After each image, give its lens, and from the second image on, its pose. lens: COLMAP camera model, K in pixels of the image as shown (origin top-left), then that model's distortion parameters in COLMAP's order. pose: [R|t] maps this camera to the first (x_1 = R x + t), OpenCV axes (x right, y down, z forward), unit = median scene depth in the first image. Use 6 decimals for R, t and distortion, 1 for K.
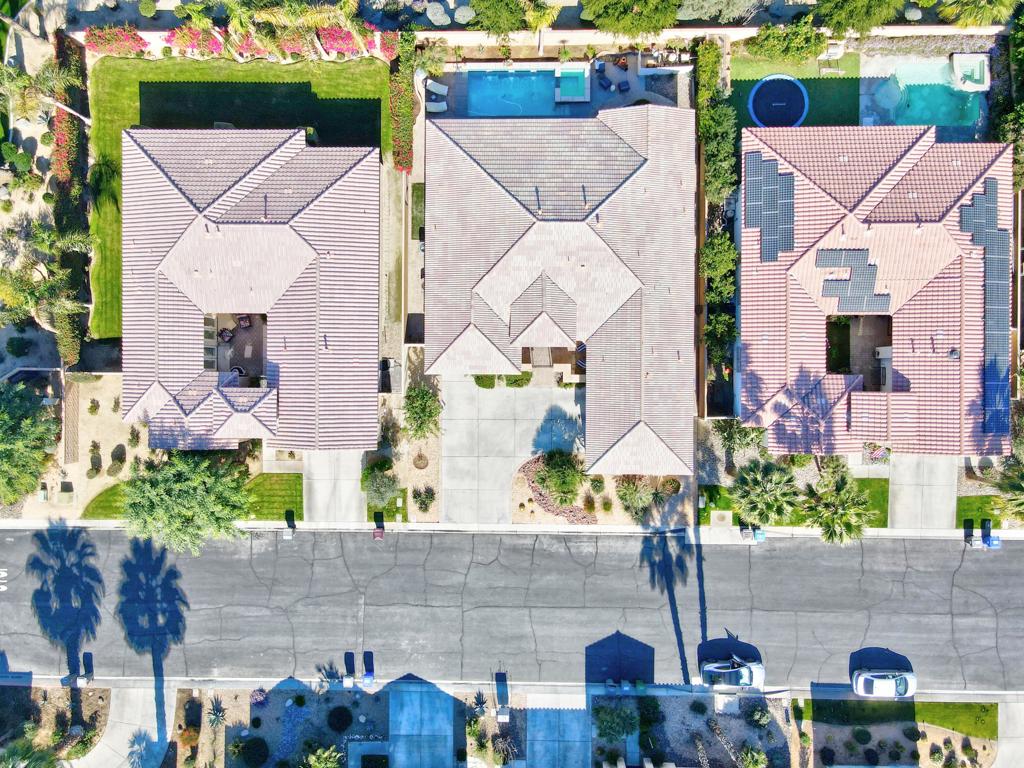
lens RADIAL K [[749.5, 0, 517.6], [0, 749.5, 387.6], [0, 0, 1]] dist [0.007227, 0.017322]
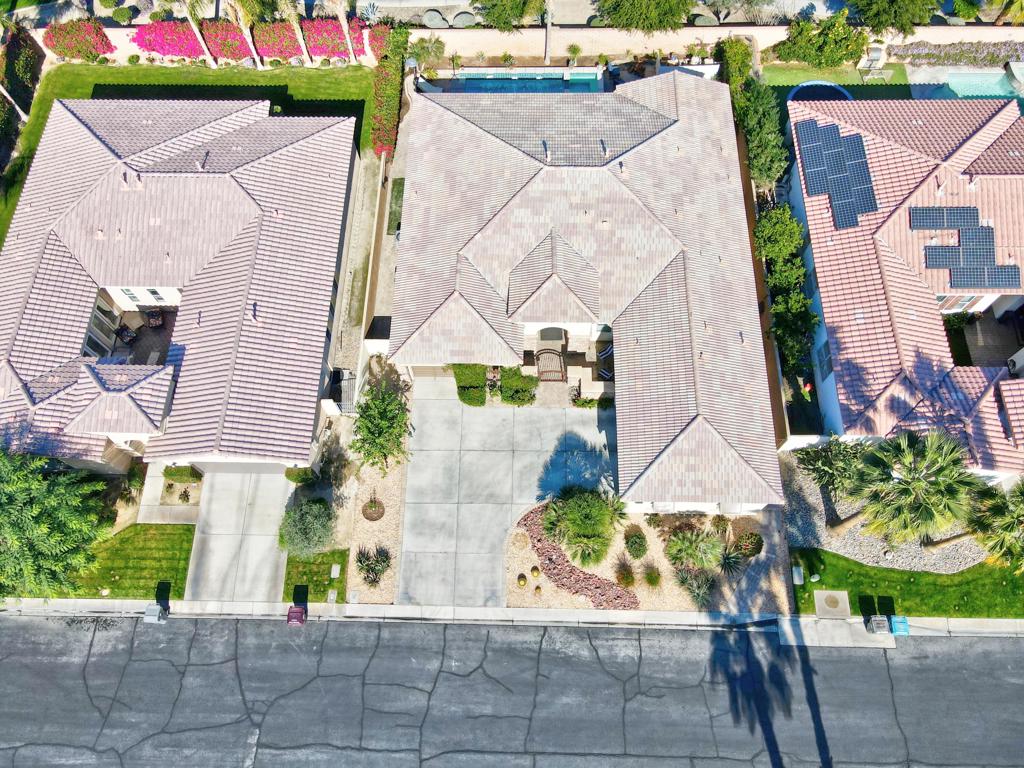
lens RADIAL K [[749.5, 0, 514.6], [0, 749.5, 385.5], [0, 0, 1]] dist [0.007227, 0.017322]
pose [[0.999913, 0.012384, -0.004616, 0.000483], [-0.013180, 0.908574, -0.417516, 0.284312], [-0.000976, 0.417541, 0.908658, 0.344308]]
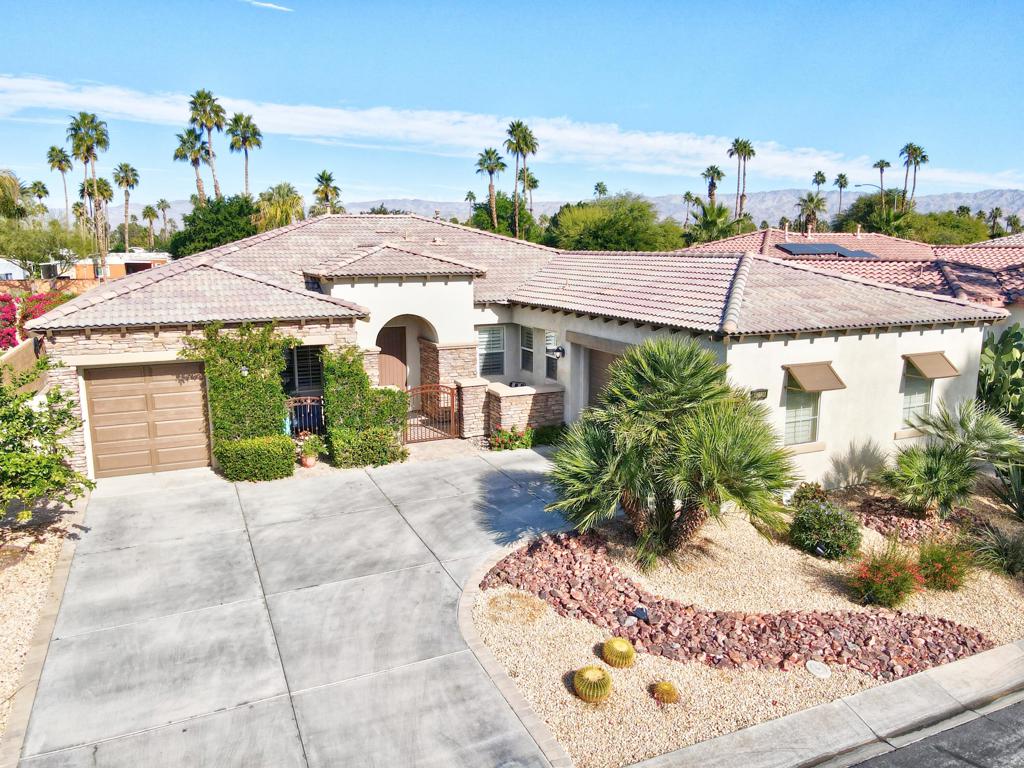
lens RADIAL K [[749.5, 0, 510.3], [0, 749.5, 381.4], [0, 0, 1]] dist [0.007227, 0.017322]
pose [[0.910337, -0.059219, 0.409609, -0.072816], [0.413802, 0.147967, -0.898262, 0.294987], [-0.007414, 0.987218, 0.159204, 0.930267]]
